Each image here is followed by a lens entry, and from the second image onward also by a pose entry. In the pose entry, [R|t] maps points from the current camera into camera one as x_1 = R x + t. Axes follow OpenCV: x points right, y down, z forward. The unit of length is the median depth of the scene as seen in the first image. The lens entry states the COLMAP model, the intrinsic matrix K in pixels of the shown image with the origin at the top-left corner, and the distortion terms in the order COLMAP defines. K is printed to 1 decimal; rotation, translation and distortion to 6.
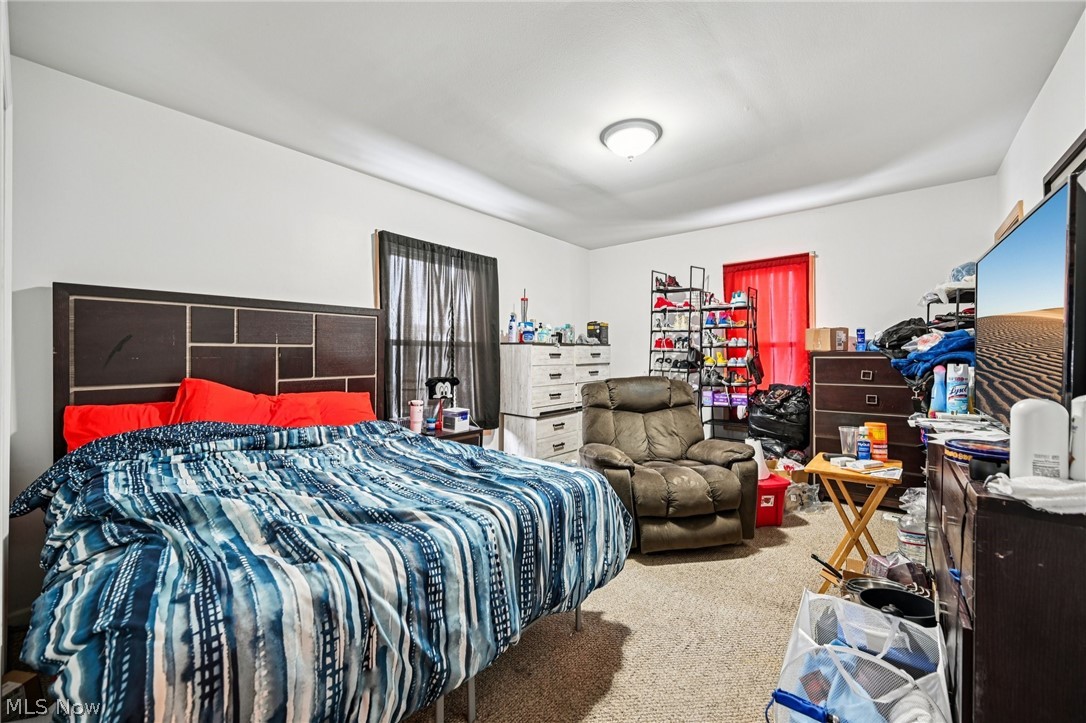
lens RADIAL K [[429.9, 0, 543.7], [0, 429.9, 358.8], [0, 0, 1]] dist [-0.001097, -0.000625]
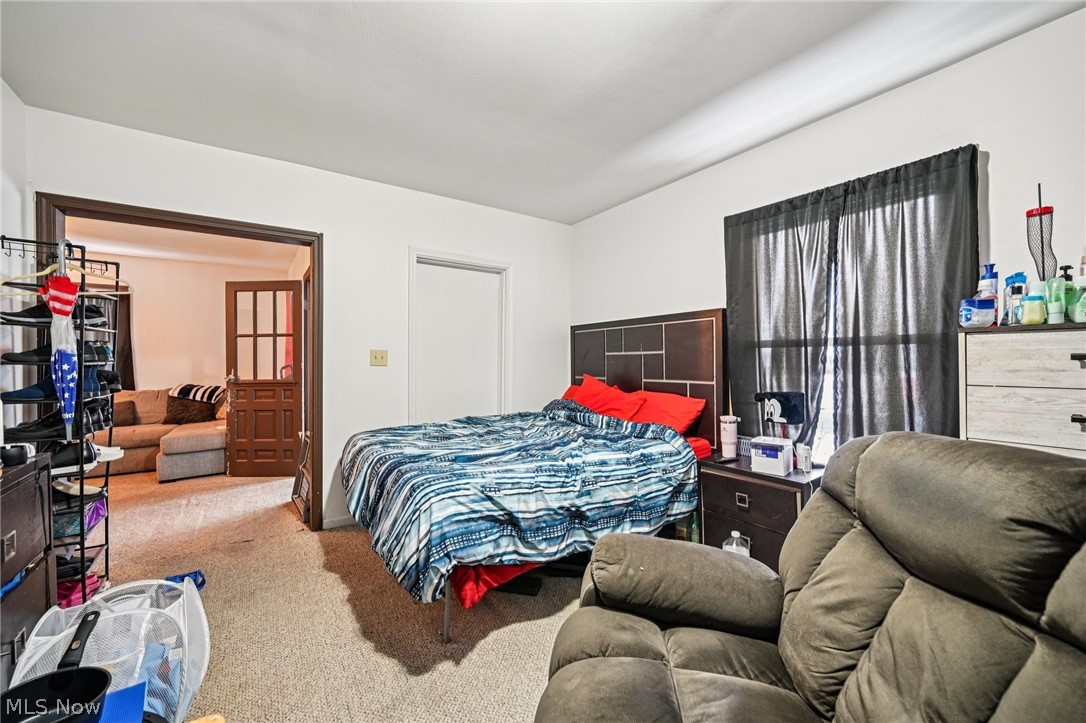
lens RADIAL K [[429.9, 0, 542.5], [0, 429.9, 361.0], [0, 0, 1]] dist [-0.001097, -0.000625]
pose [[-0.283663, -0.000001, -0.958924, 0.616376], [-0.004740, 0.999988, 0.001401, -0.006666], [0.958912, 0.004942, -0.283659, 0.957525]]
